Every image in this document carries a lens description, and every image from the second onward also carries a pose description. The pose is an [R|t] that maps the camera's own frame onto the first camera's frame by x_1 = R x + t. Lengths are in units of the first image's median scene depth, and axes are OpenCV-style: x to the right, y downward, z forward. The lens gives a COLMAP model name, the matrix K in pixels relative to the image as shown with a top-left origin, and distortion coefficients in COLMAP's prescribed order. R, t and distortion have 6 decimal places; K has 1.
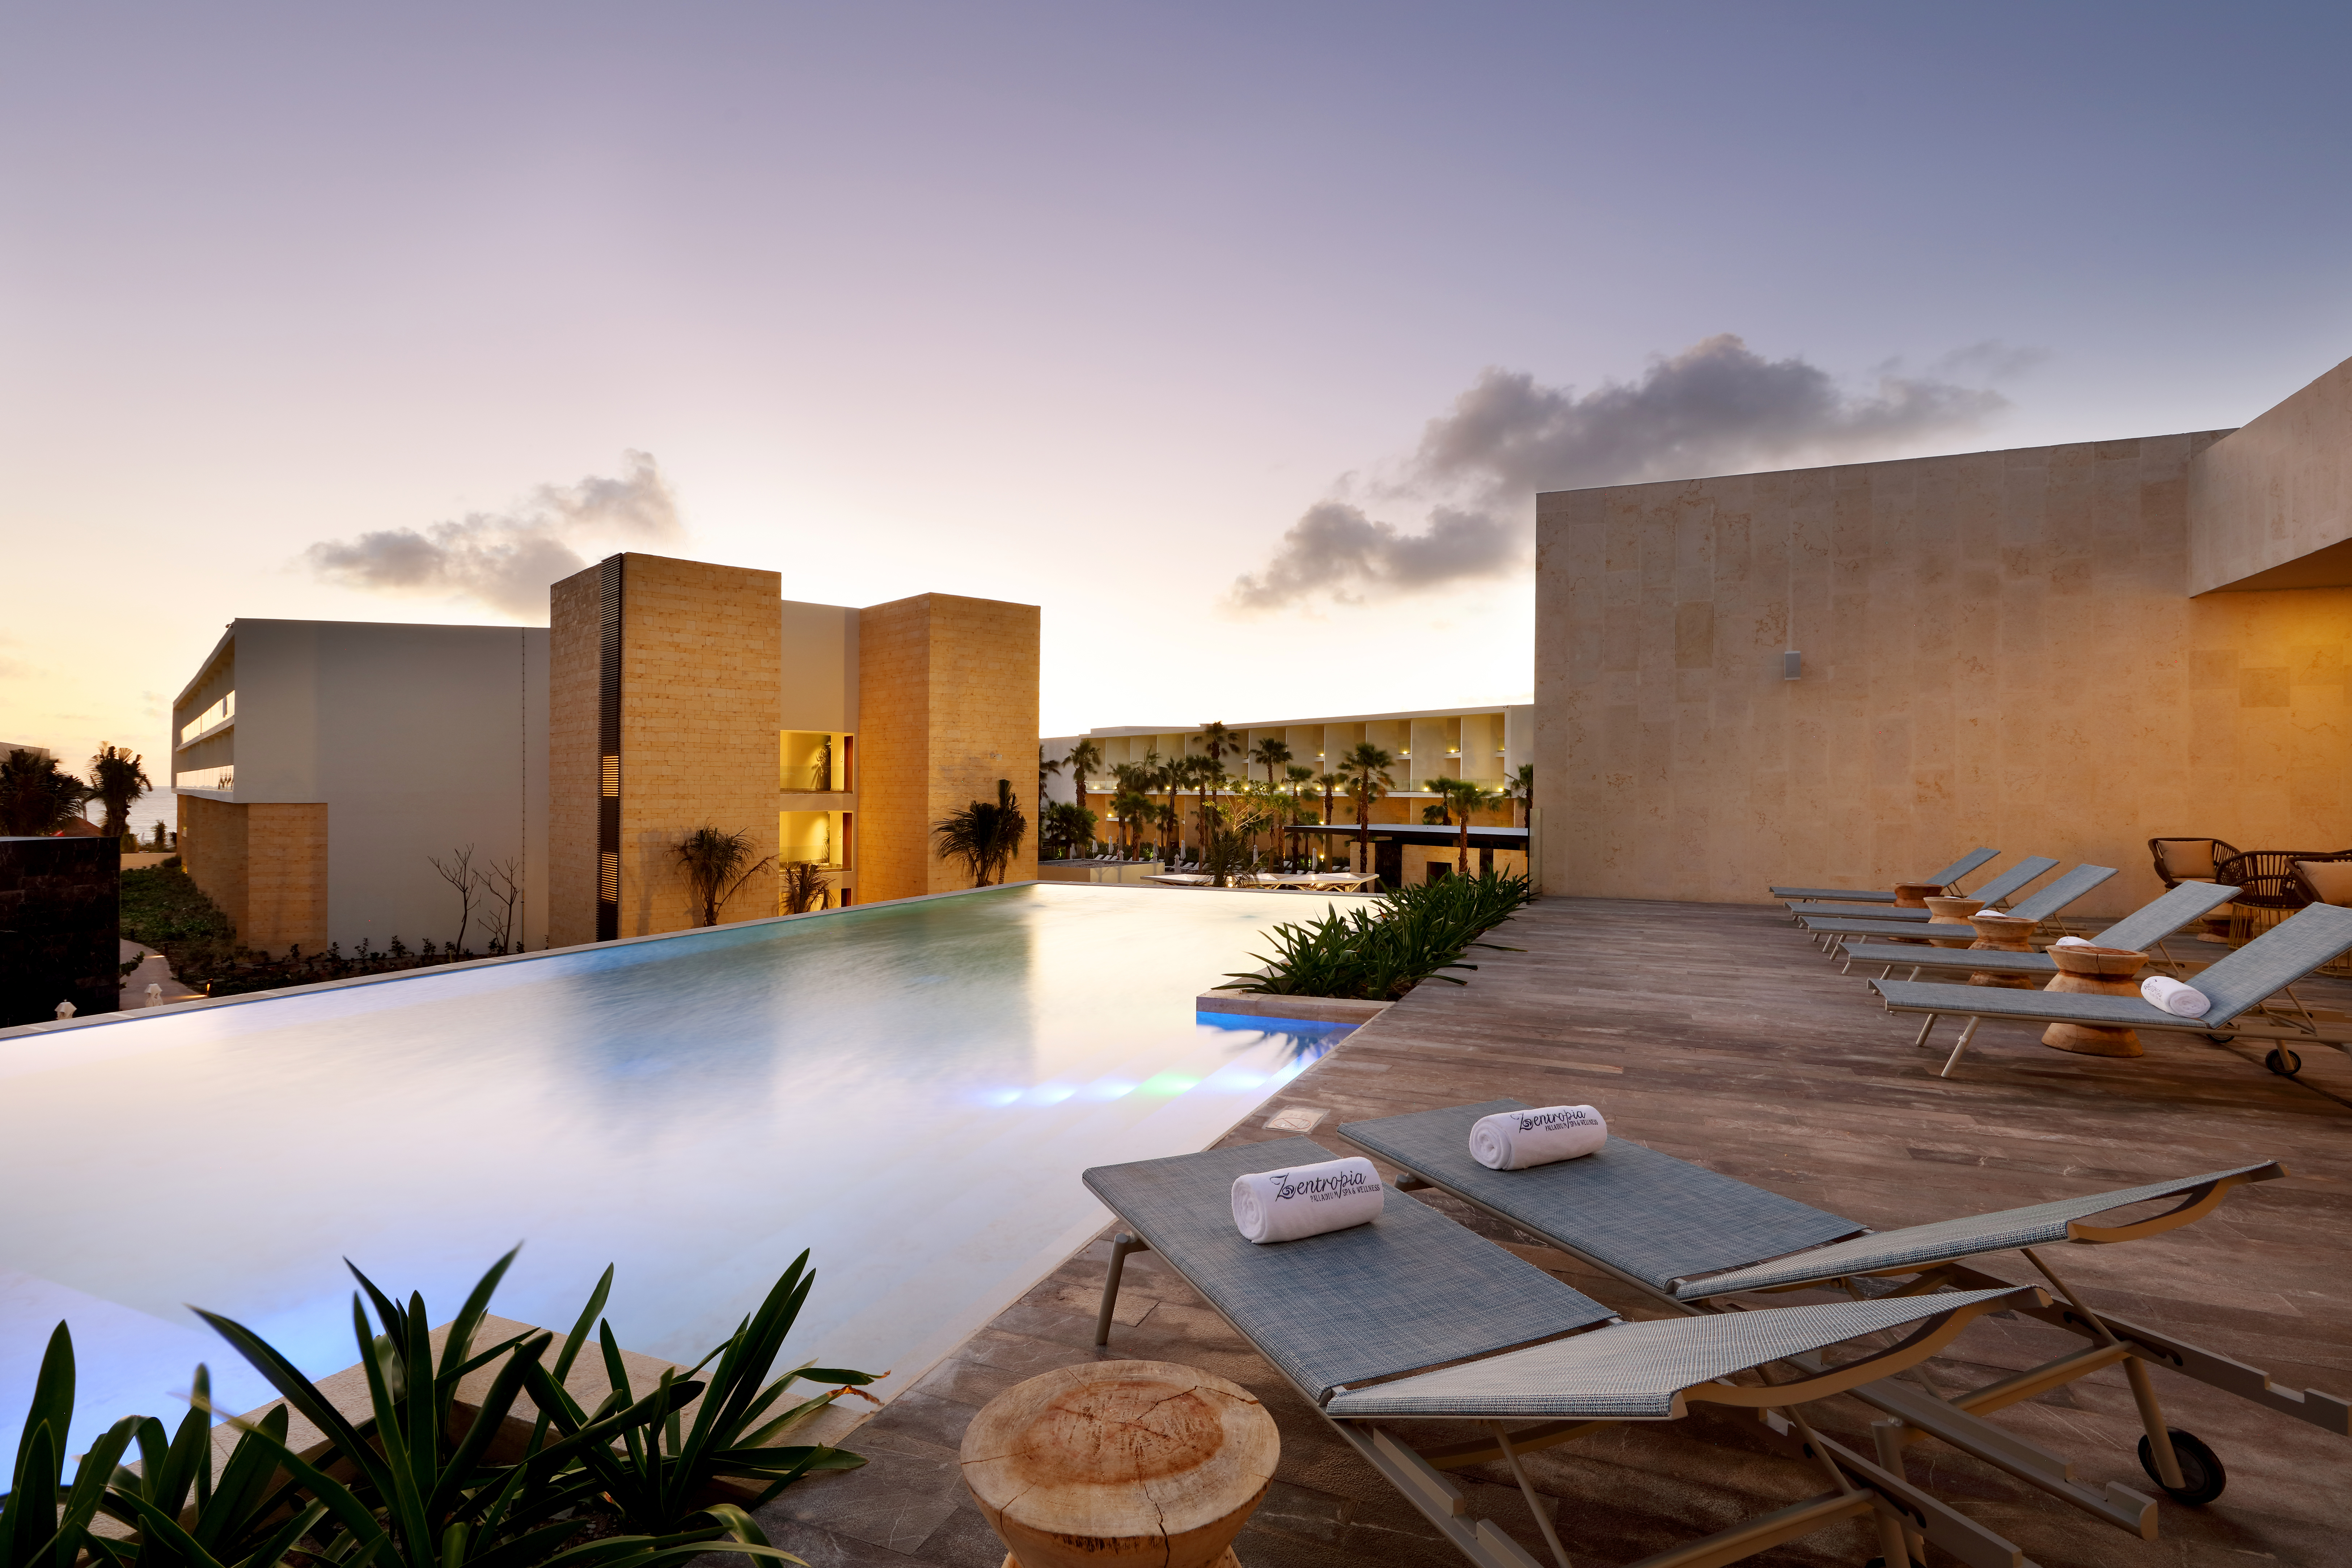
lens RADIAL K [[1116.5, 0, 1199.3], [0, 1116.5, 787.4], [0, 0, 1]] dist [0.003085, 0.000557]
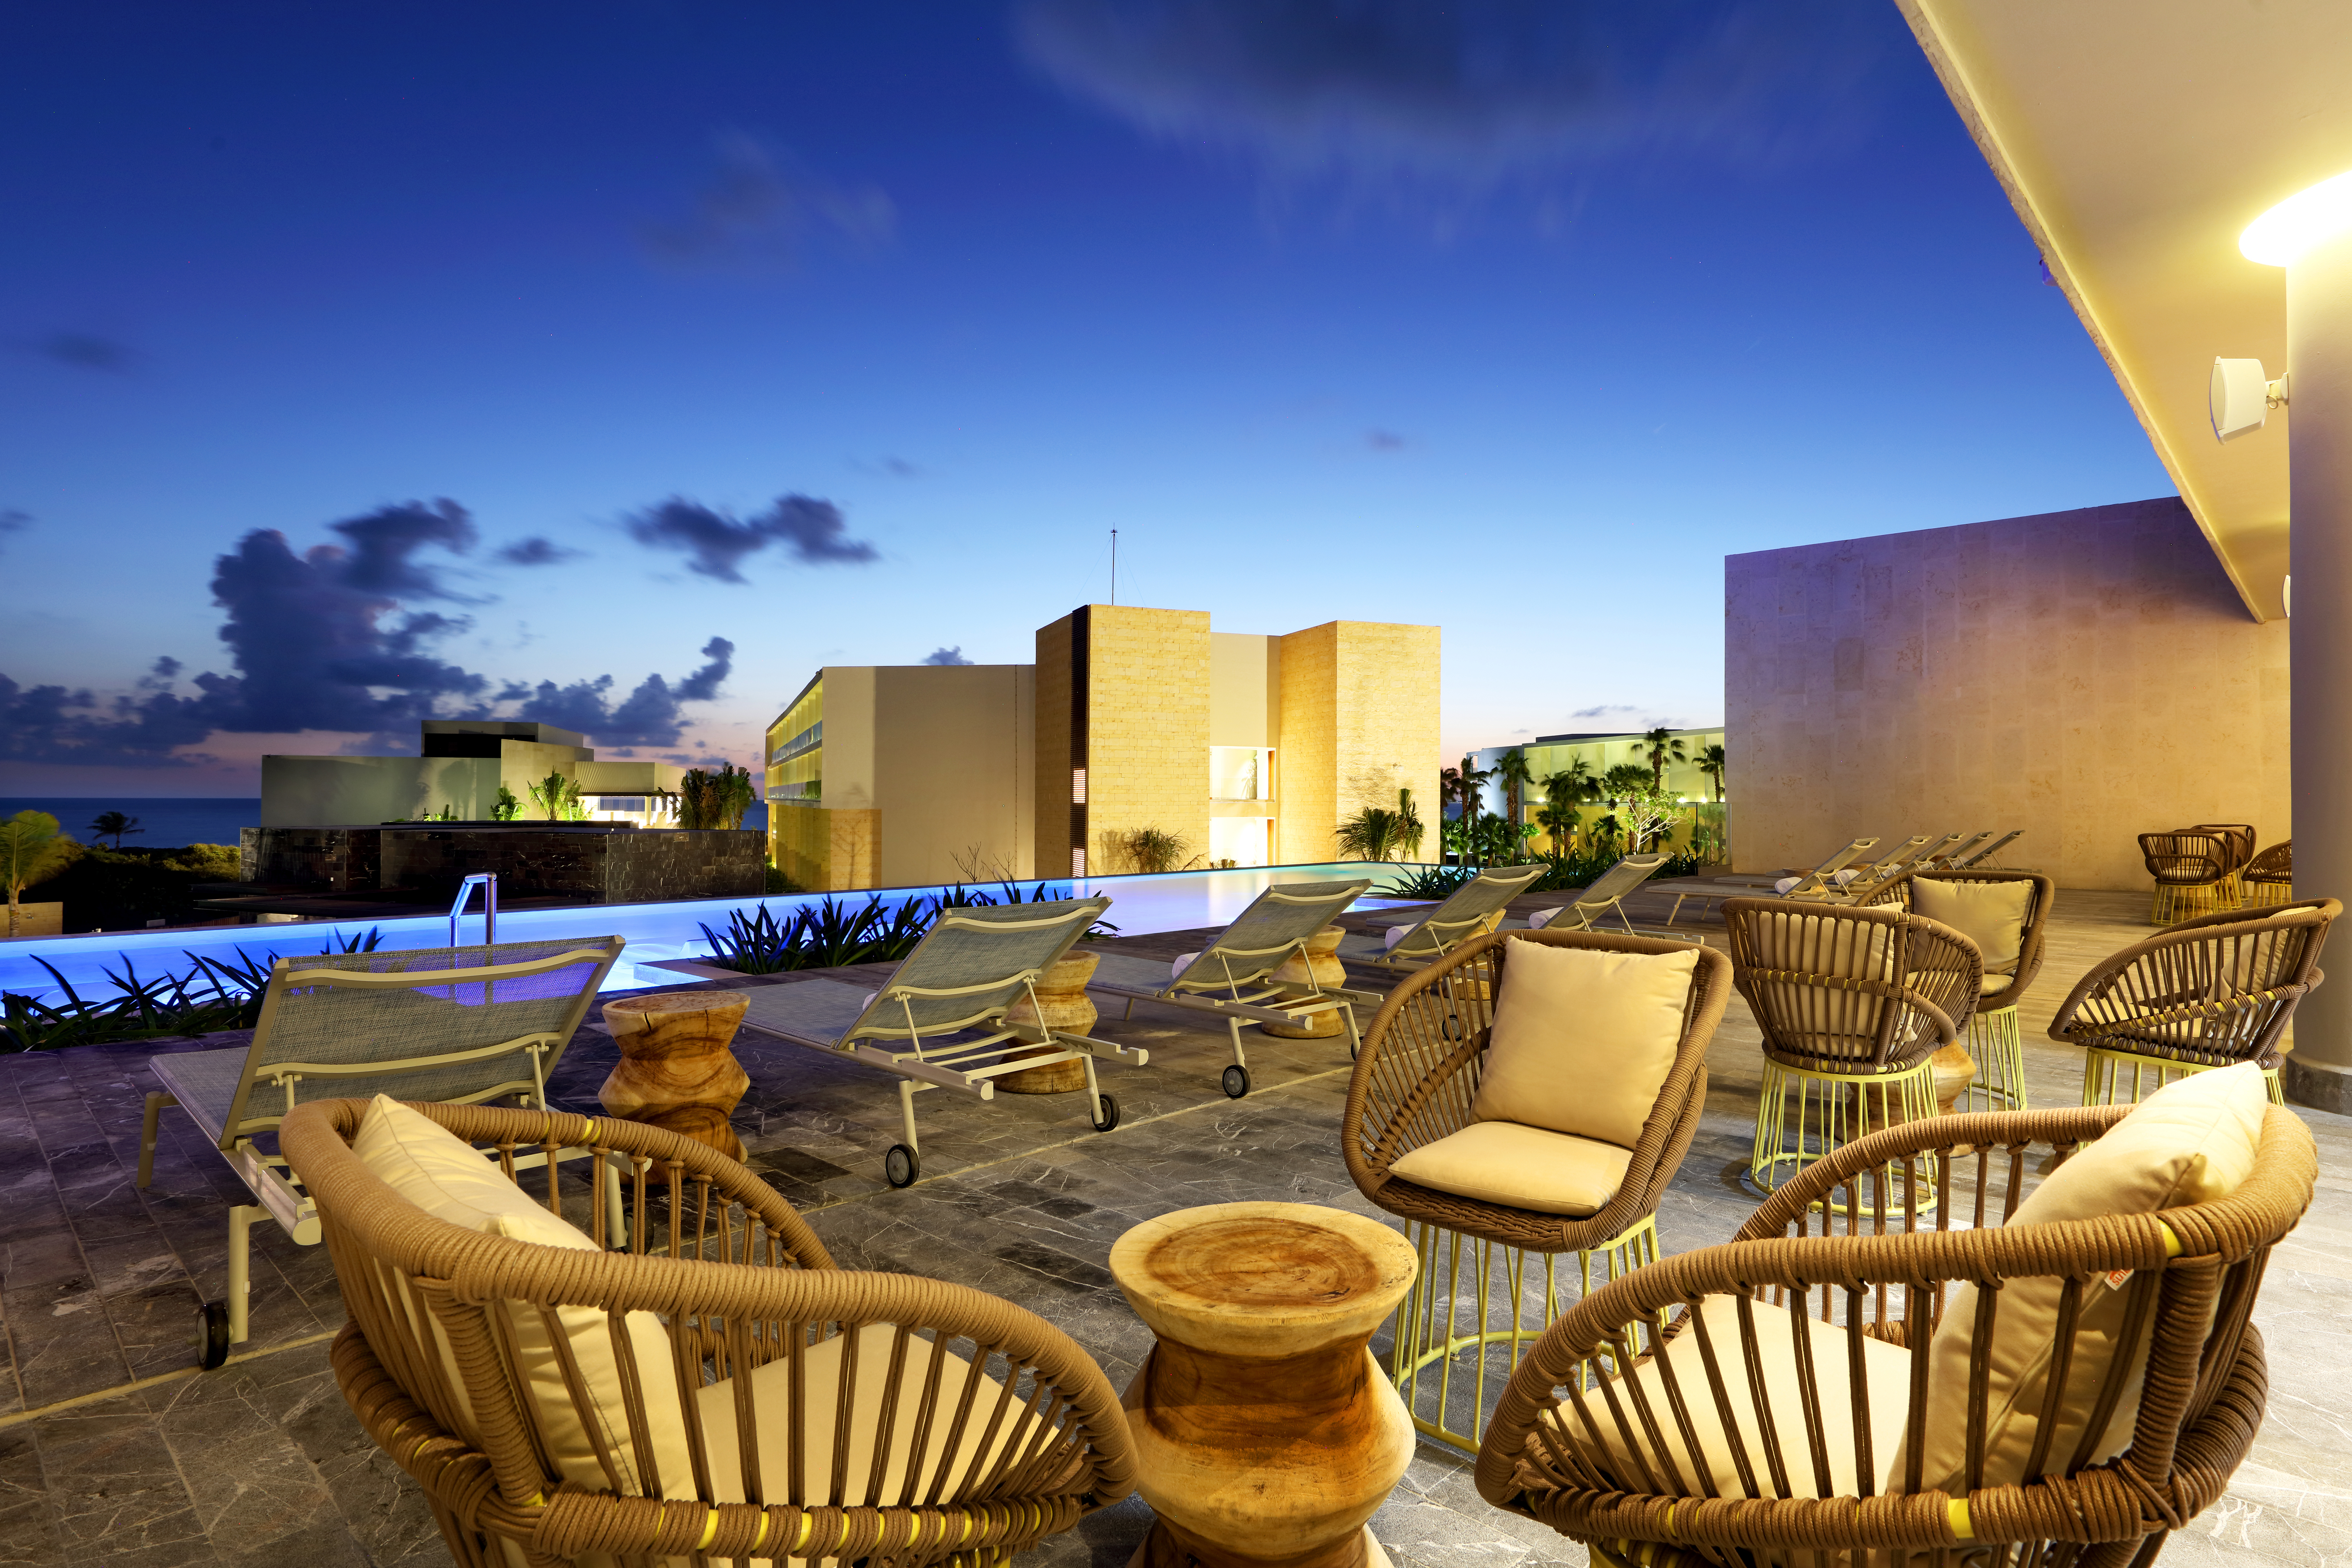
lens RADIAL K [[1236.3, 0, 1236.6], [0, 1236.3, 791.8], [0, 0, 1]] dist [-0.002018, -0.001901]
pose [[0.935482, -0.002505, -0.353366, 0.111558], [-0.000400, 0.999967, -0.008149, 0.006669], [0.353375, 0.007764, 0.935450, -0.203957]]
